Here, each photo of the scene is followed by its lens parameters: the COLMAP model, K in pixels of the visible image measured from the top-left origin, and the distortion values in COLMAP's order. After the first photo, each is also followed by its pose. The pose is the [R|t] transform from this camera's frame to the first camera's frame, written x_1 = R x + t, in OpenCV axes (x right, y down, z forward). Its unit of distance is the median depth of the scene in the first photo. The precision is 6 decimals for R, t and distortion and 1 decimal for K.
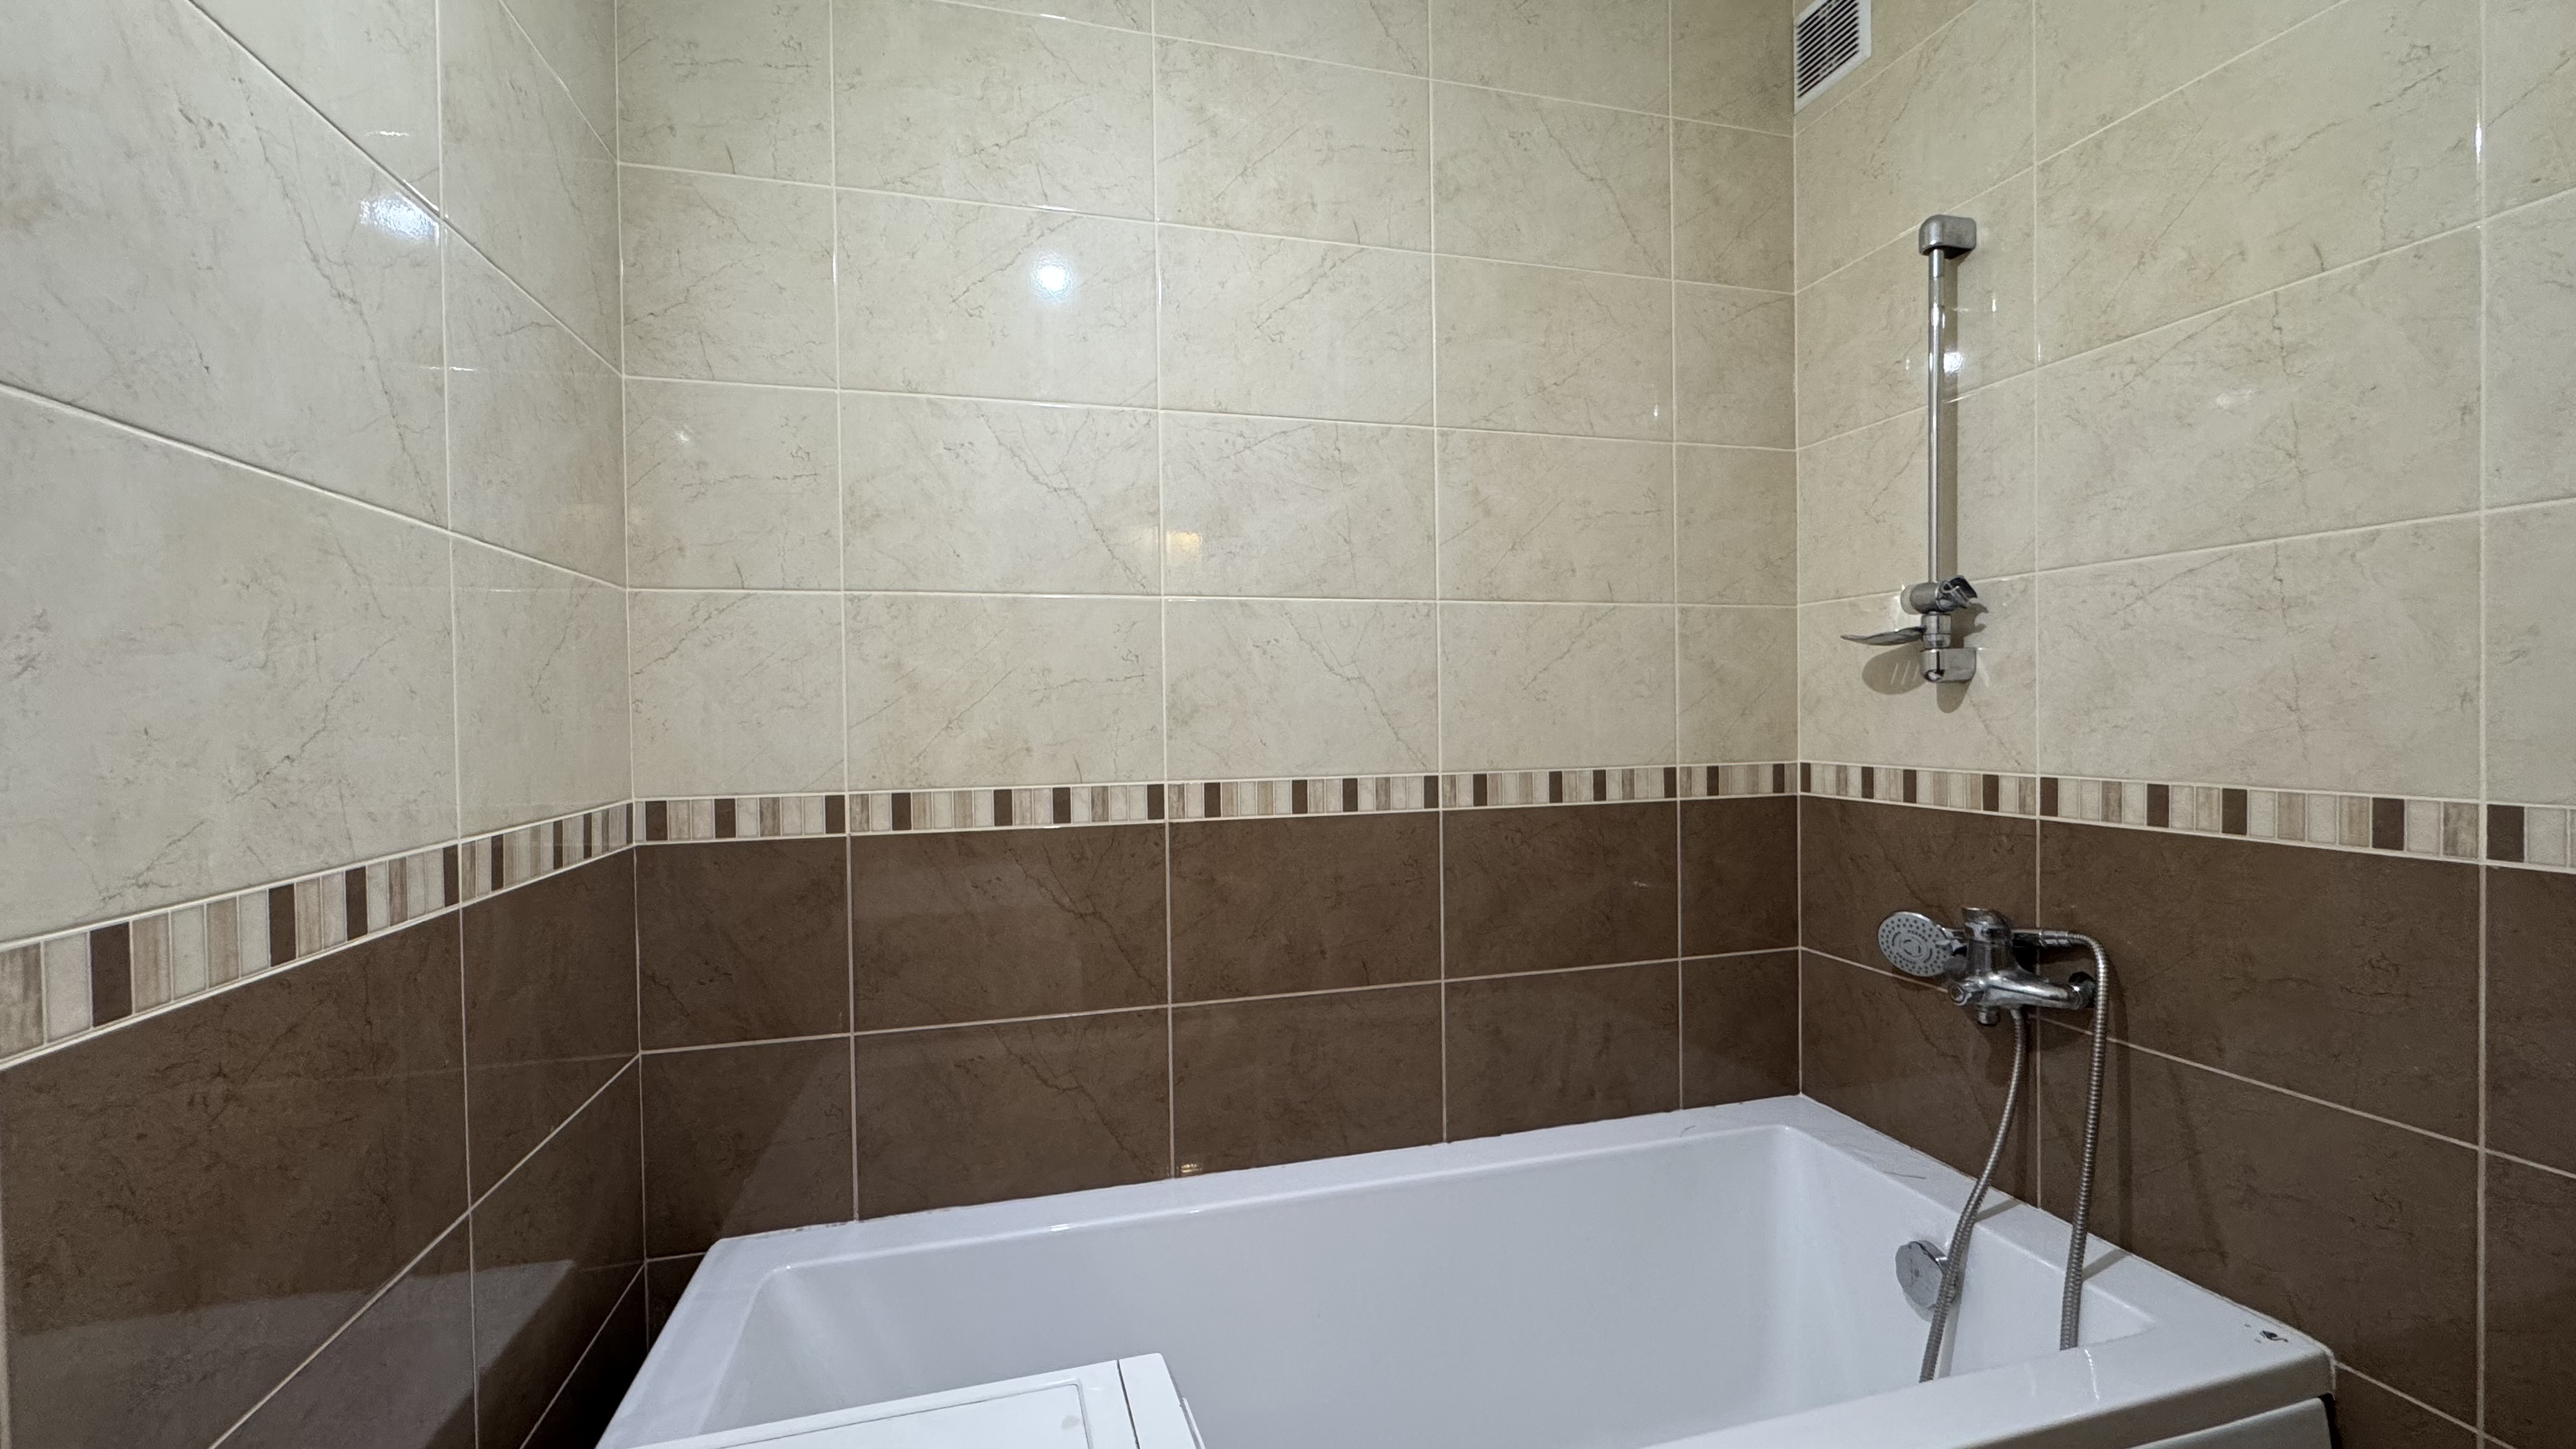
lens RADIAL K [[1017.0, 0, 1291.3], [0, 1017.0, 728.6], [0, 0, 1]] dist [-0.006098, 0.000335]
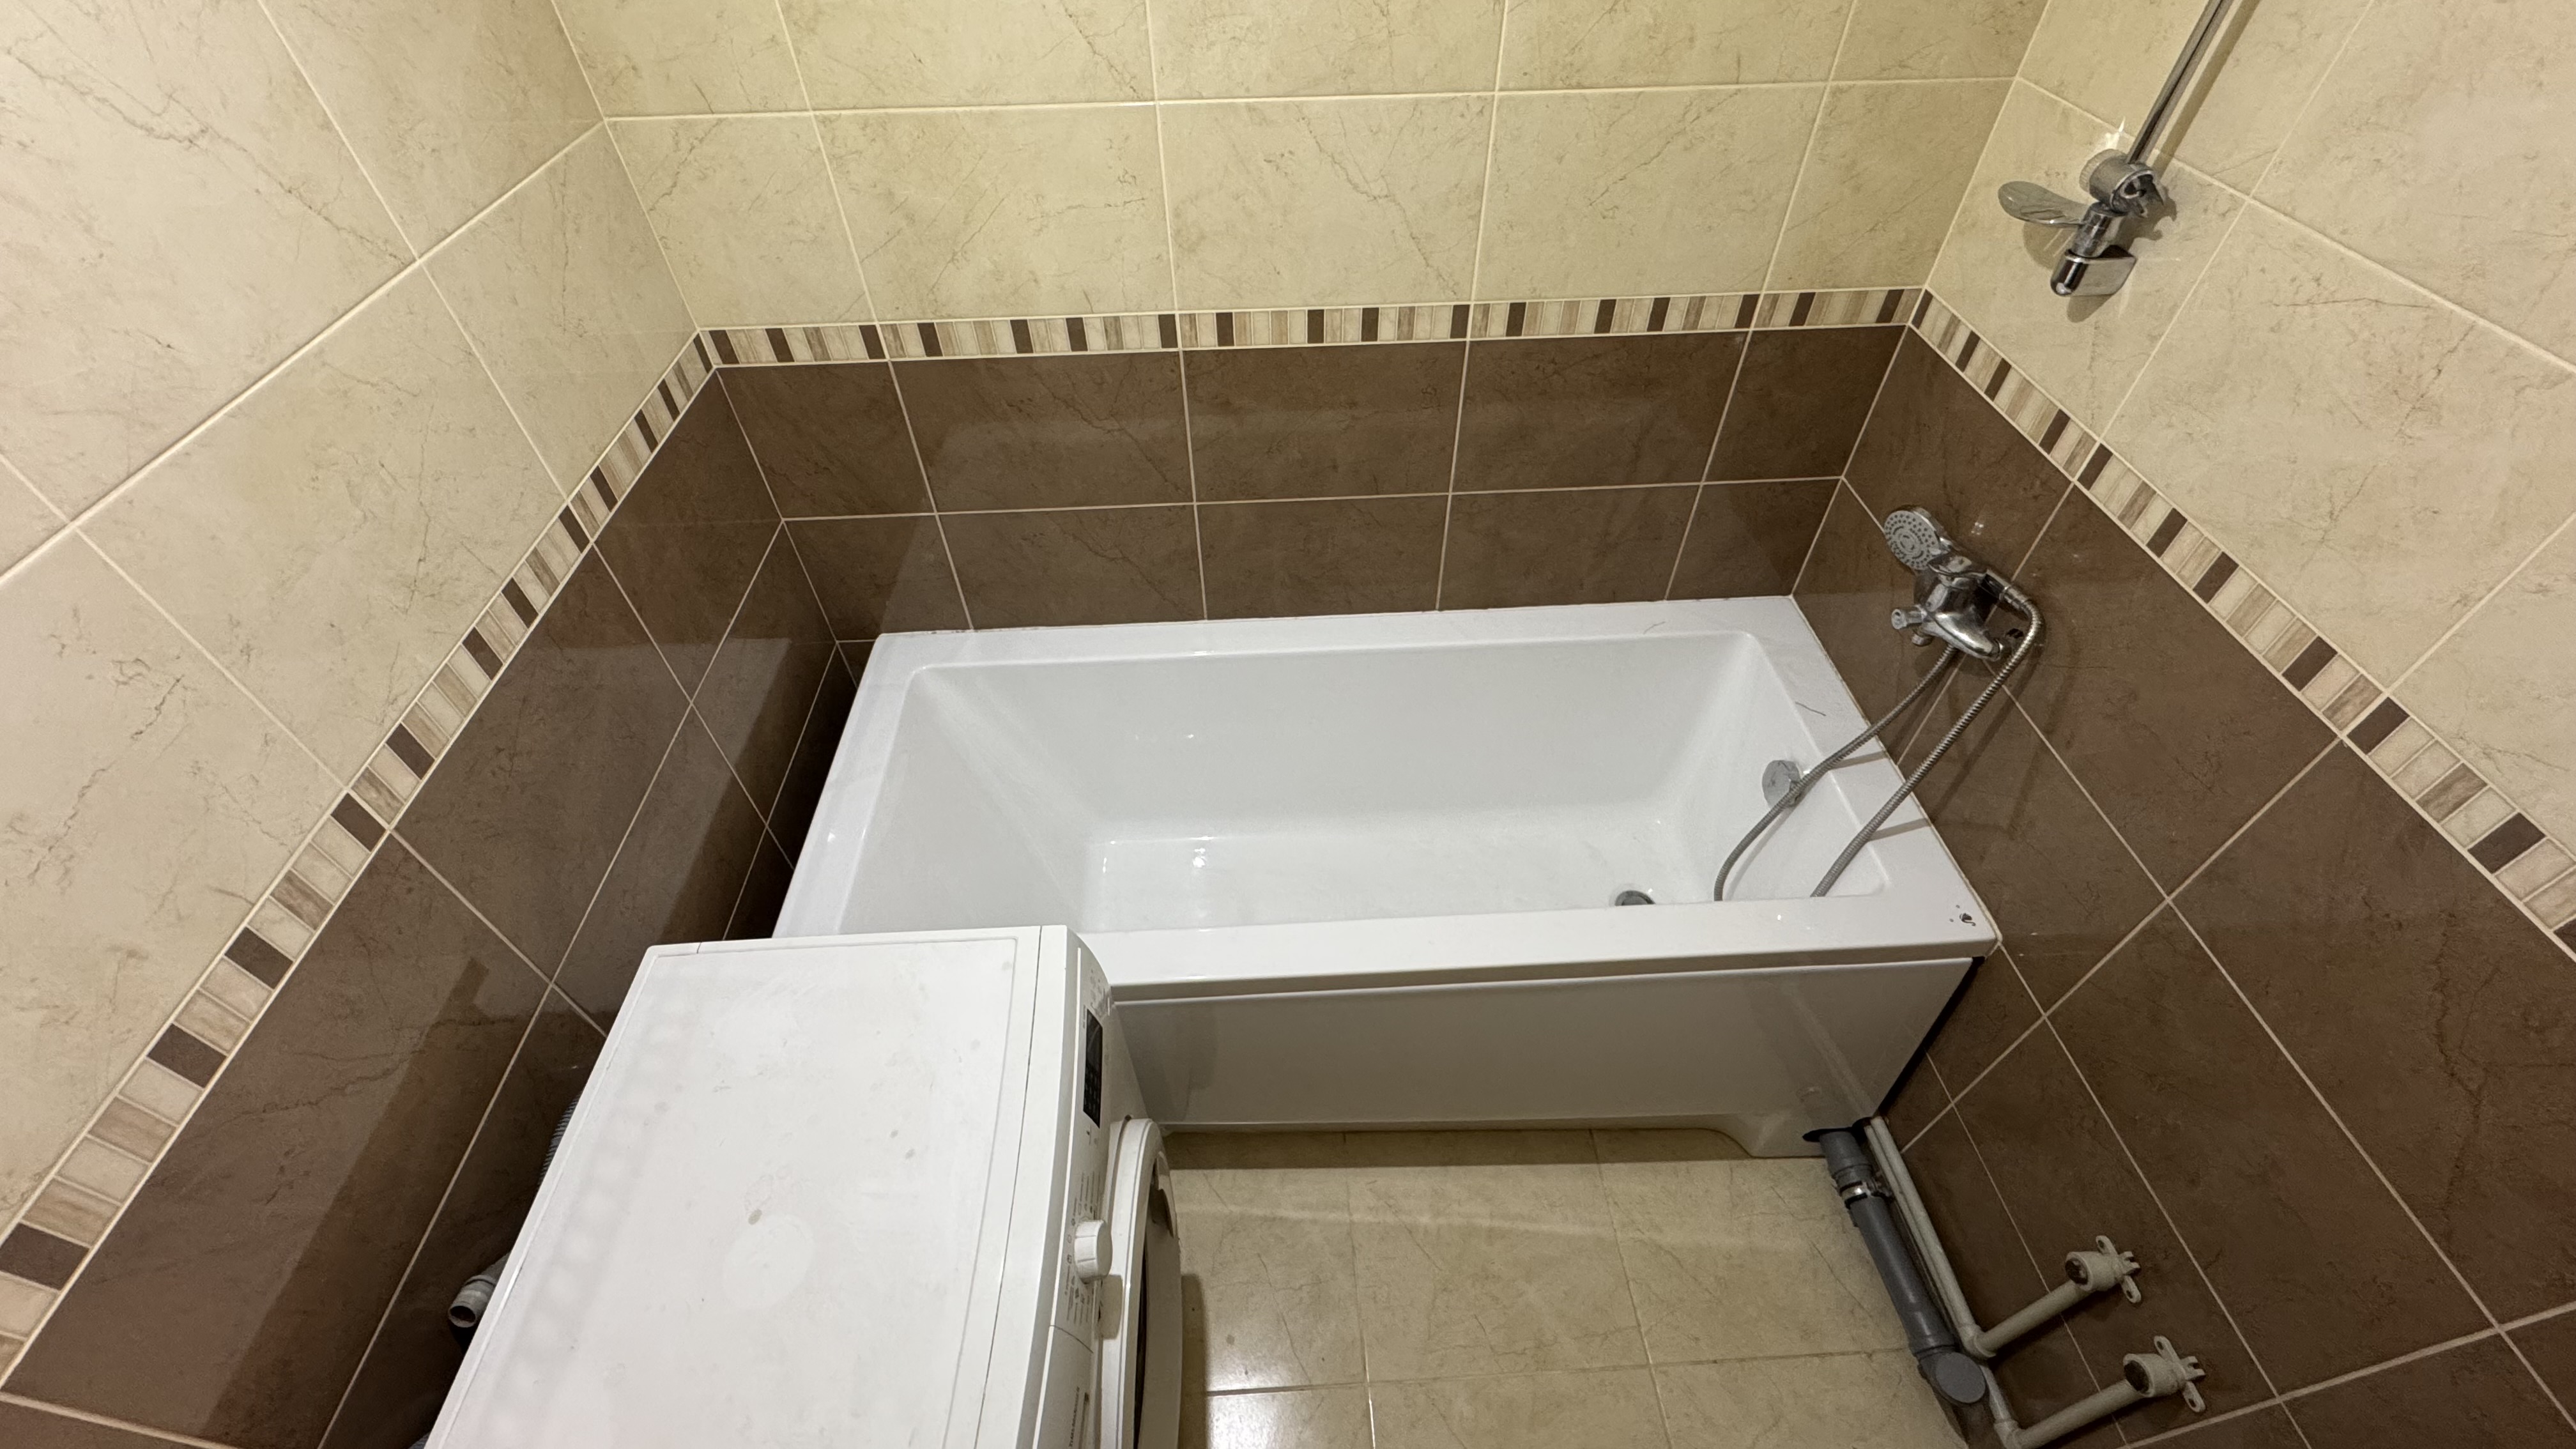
lens RADIAL K [[1017.0, 0, 1294.2], [0, 1017.0, 720.2], [0, 0, 1]] dist [-0.006098, 0.000335]
pose [[0.977376, 0.154931, -0.143991, 0.200287], [-0.007097, 0.704410, 0.709758, -0.384686], [0.211392, -0.692679, 0.689572, 0.064011]]
